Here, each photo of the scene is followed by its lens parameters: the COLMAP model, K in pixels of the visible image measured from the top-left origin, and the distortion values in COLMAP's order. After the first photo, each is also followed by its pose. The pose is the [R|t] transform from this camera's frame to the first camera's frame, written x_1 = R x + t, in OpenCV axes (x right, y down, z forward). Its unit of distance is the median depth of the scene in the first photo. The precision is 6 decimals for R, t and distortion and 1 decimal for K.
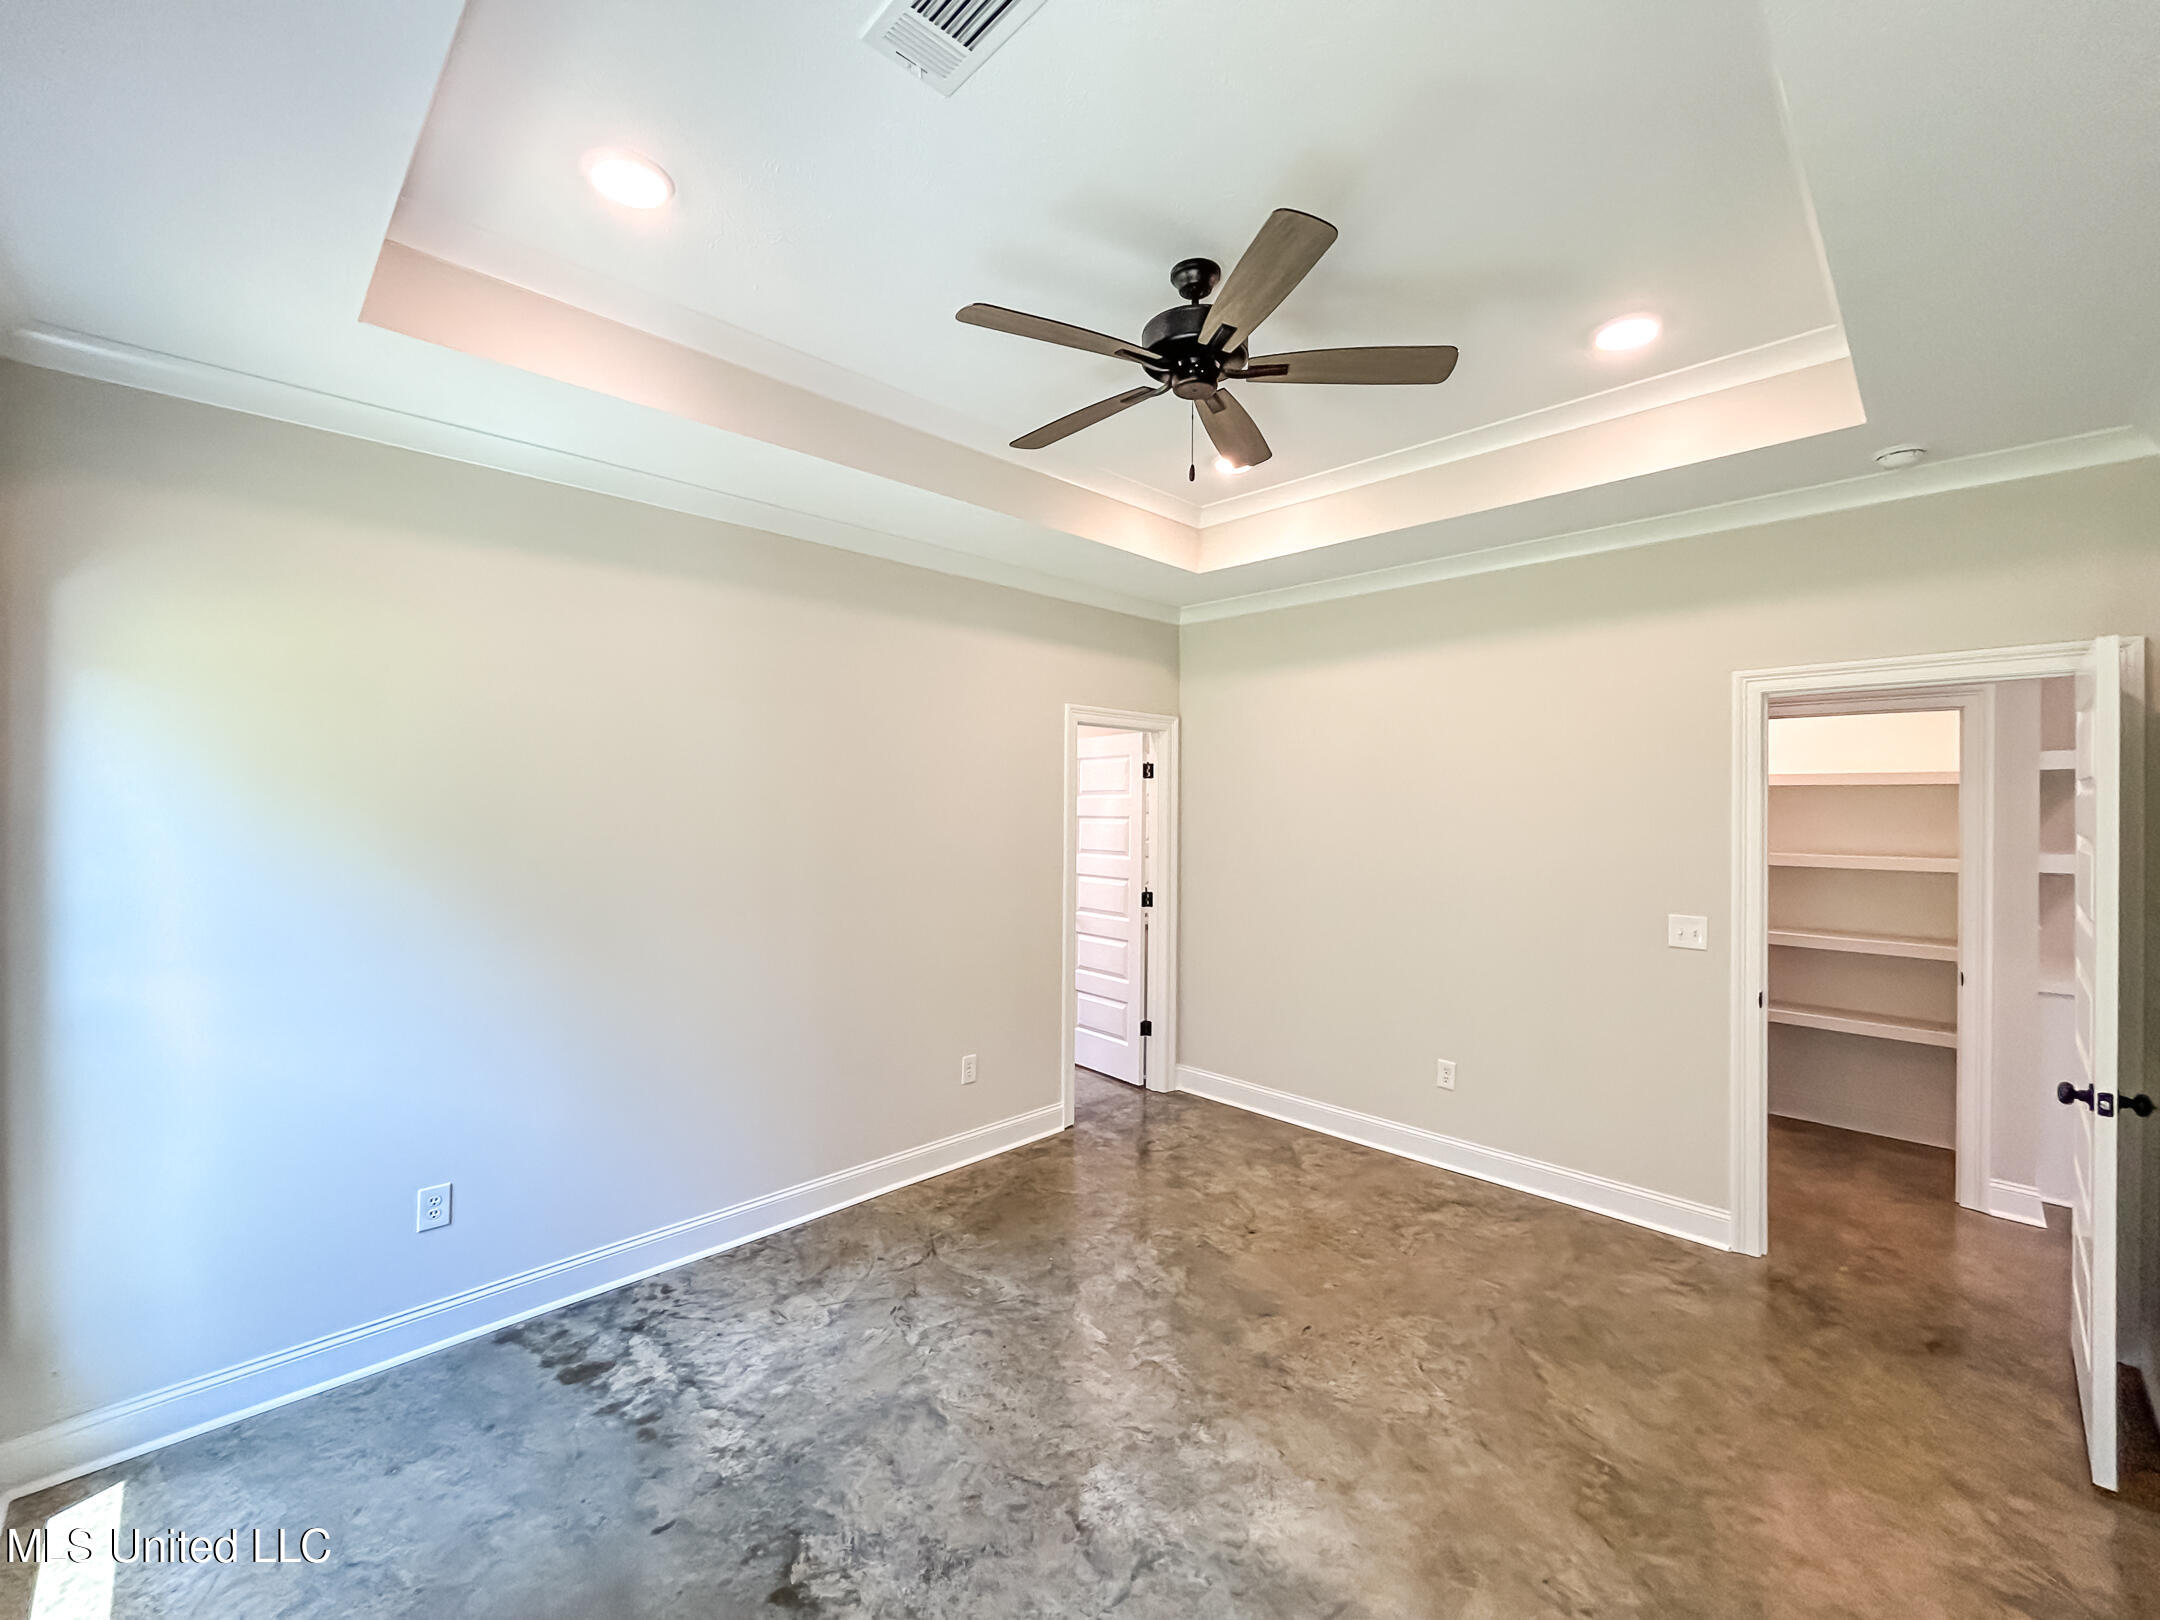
lens RADIAL K [[893.0, 0, 1082.1], [0, 893.0, 803.4], [0, 0, 1]] dist [-0.013843, 0.002821]
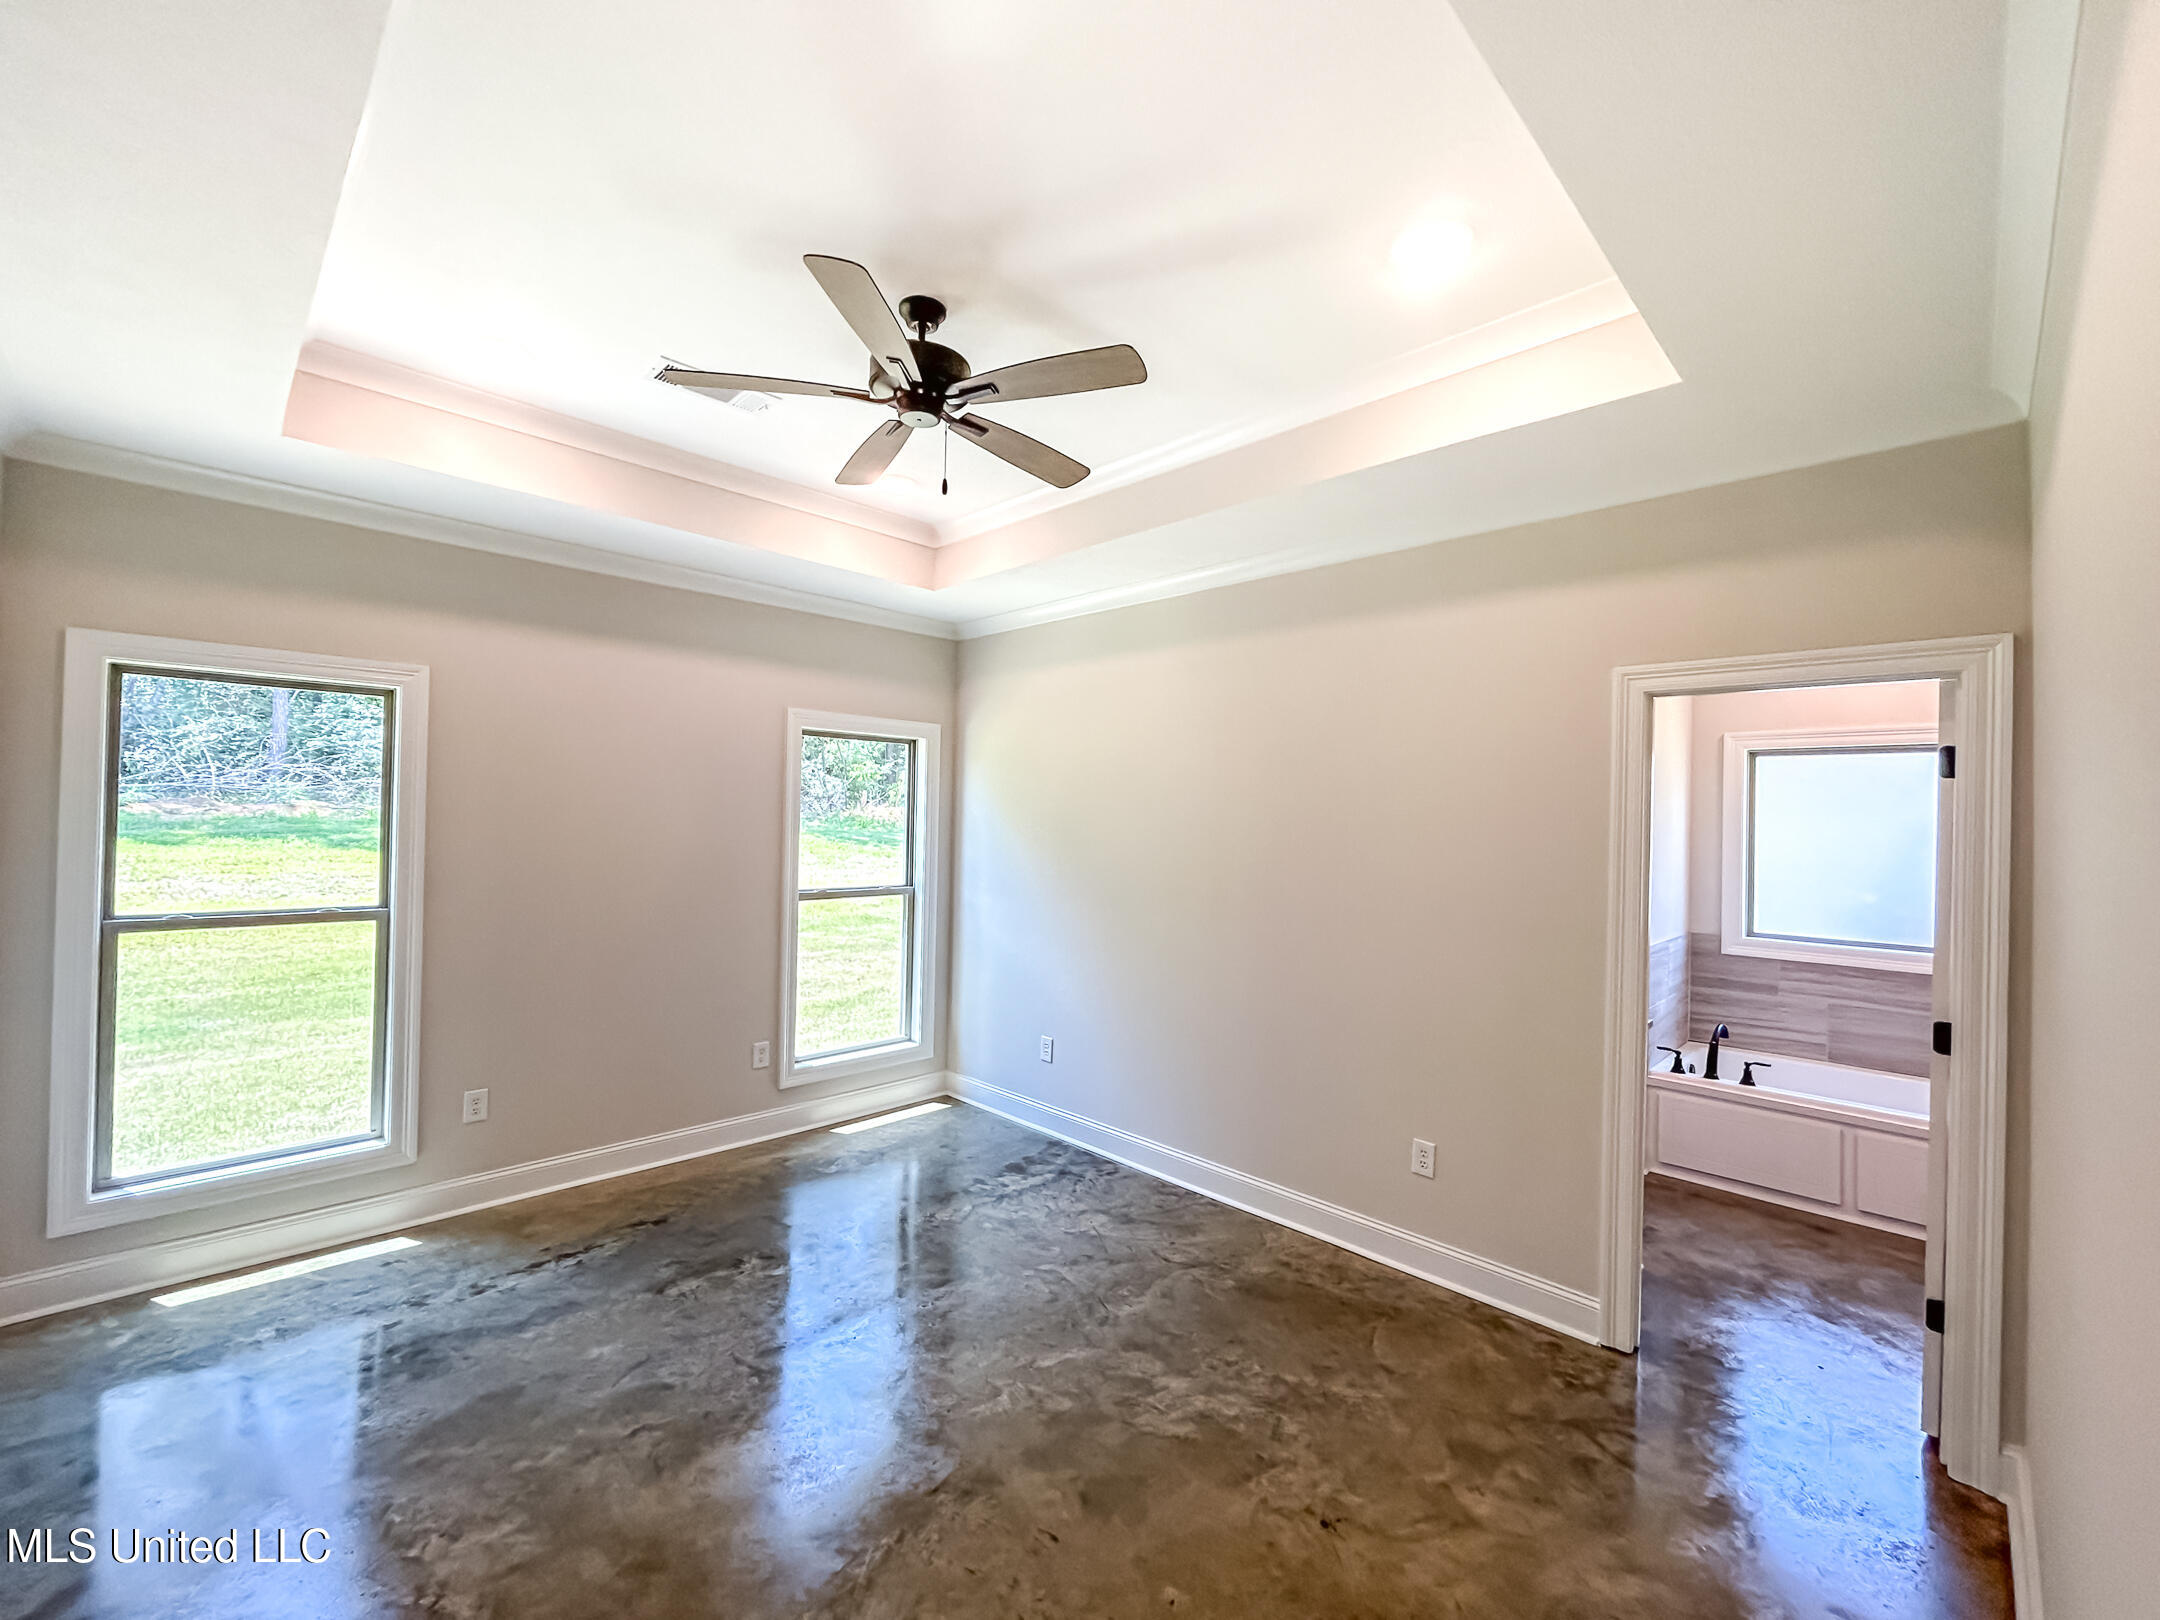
lens RADIAL K [[893.0, 0, 1082.1], [0, 893.0, 803.4], [0, 0, 1]] dist [-0.013843, 0.002821]
pose [[0.005661, -0.021505, -0.999753, 0.916513], [-0.022931, 0.999503, -0.021629, 0.008715], [0.999721, 0.023048, 0.005165, 0.934289]]
